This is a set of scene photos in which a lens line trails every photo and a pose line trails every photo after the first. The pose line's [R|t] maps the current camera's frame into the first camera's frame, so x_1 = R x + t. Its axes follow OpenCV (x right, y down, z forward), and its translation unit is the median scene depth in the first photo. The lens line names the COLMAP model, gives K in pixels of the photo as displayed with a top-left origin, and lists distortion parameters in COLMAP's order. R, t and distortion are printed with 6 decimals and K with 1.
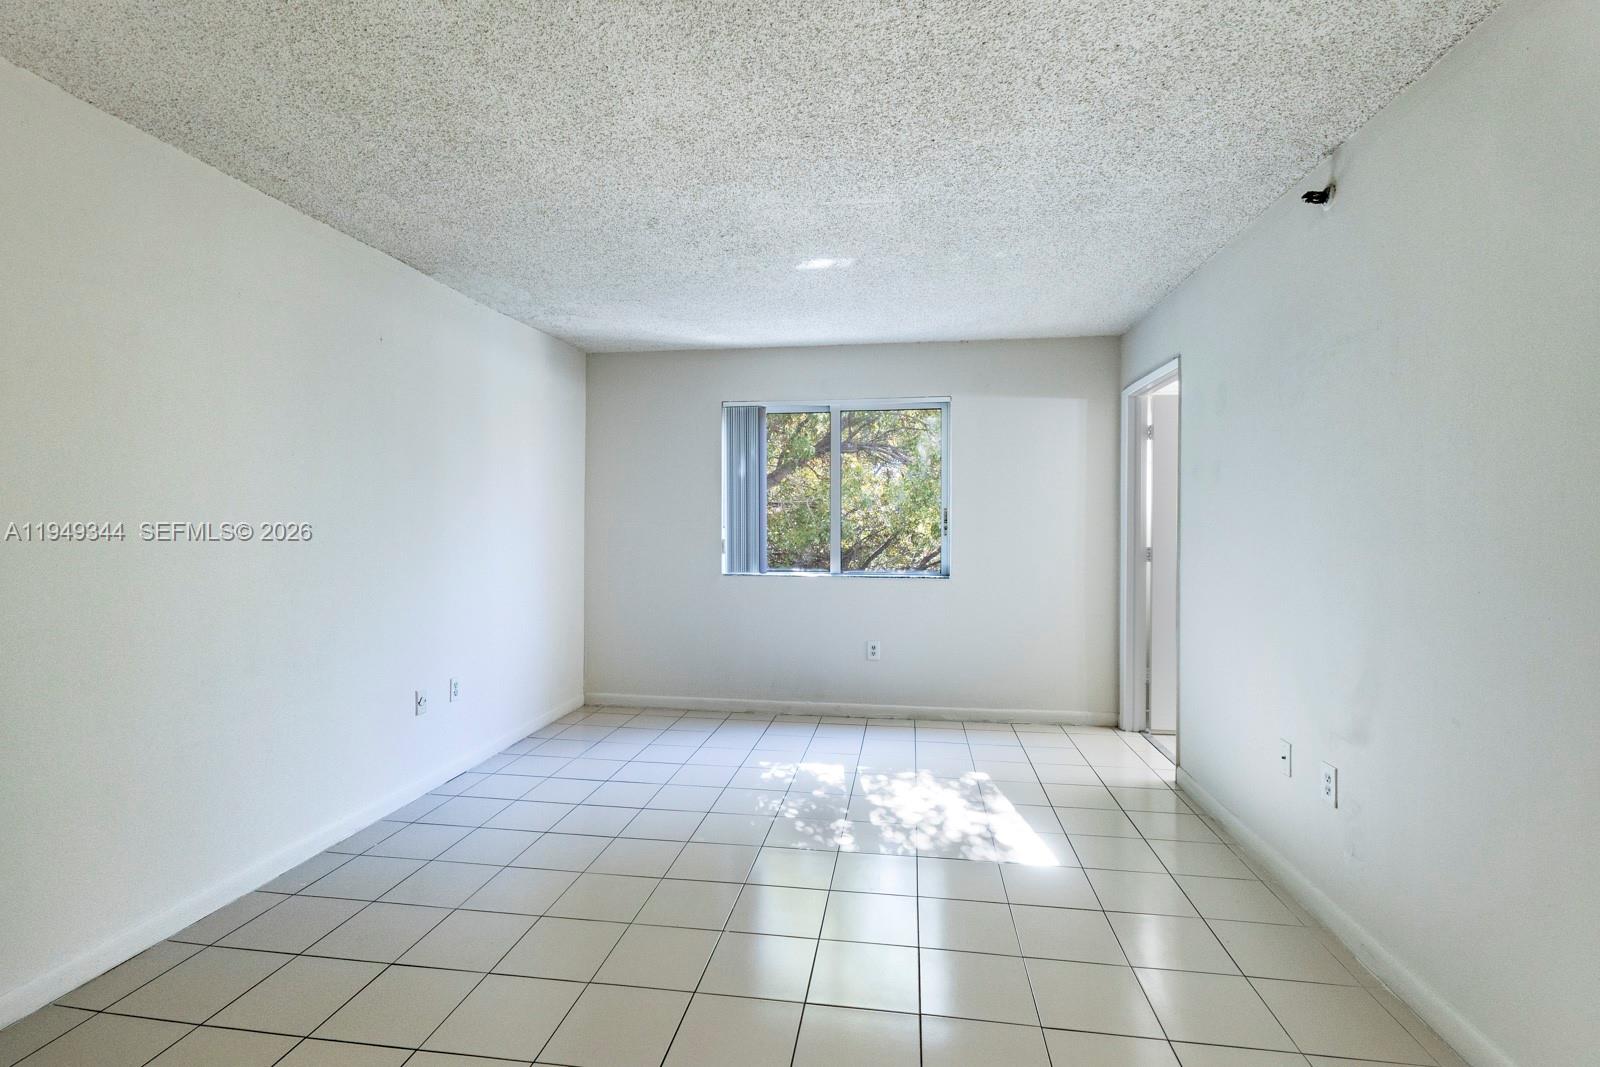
lens RADIAL K [[770.5, 0, 803.2], [0, 770.5, 529.6], [0, 0, 1]] dist [0.013297, 0.000033]
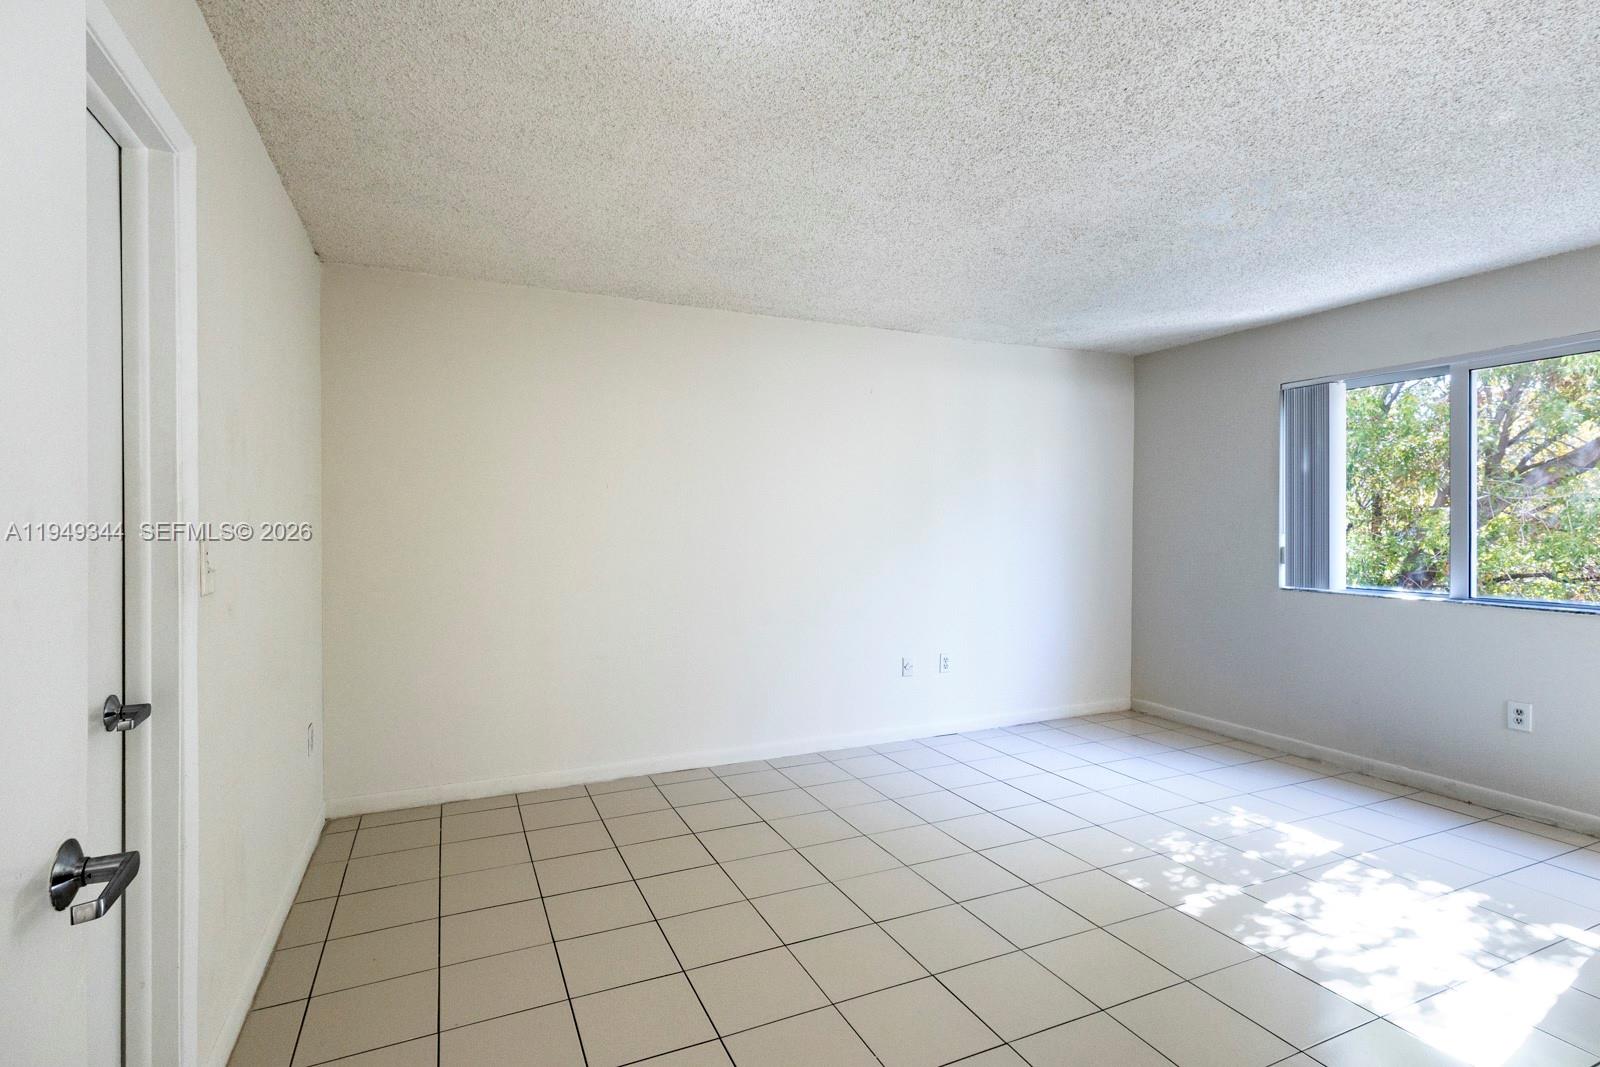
lens RADIAL K [[770.5, 0, 810.8], [0, 770.5, 530.2], [0, 0, 1]] dist [0.013297, 0.000033]
pose [[0.551731, 0.005042, -0.834007, 0.413056], [-0.006821, 0.999976, 0.001533, -0.004382], [0.833994, 0.004843, 0.551752, 0.132916]]
